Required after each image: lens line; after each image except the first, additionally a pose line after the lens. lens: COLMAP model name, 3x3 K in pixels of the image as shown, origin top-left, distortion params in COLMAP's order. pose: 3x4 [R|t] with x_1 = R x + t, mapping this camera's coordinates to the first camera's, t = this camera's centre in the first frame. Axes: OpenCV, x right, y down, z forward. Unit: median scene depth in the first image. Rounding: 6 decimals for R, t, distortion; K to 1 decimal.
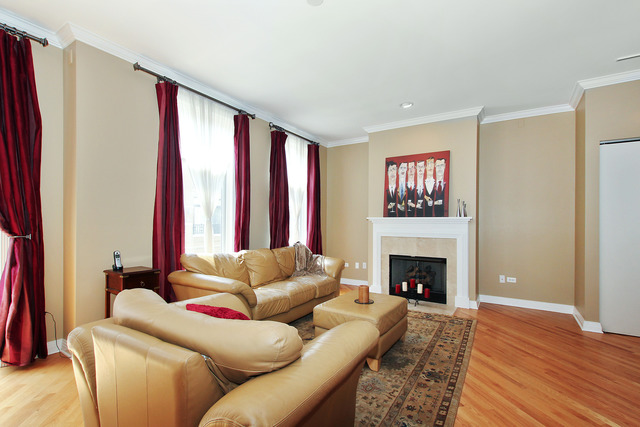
lens RADIAL K [[281.7, 0, 314.4], [0, 281.7, 223.6], [0, 0, 1]] dist [0.003194, 0.000165]
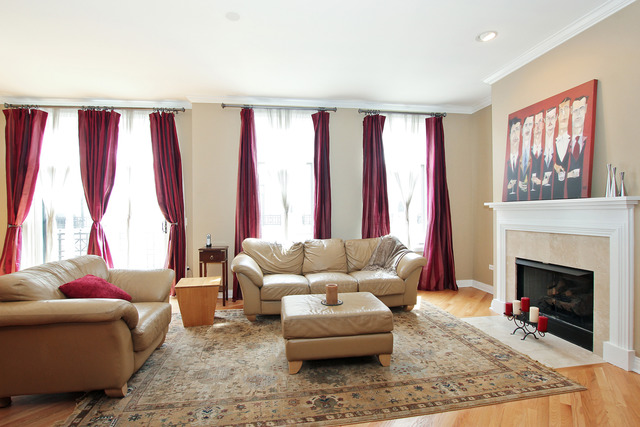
lens RADIAL K [[296.3, 0, 320.0], [0, 296.3, 213.5], [0, 0, 1]] dist [-0.023544, -0.000079]
pose [[0.694656, -0.013535, -0.719215, 0.495862], [0.016680, 0.999857, -0.002707, -0.000106], [0.719149, -0.010116, 0.694782, 0.200498]]
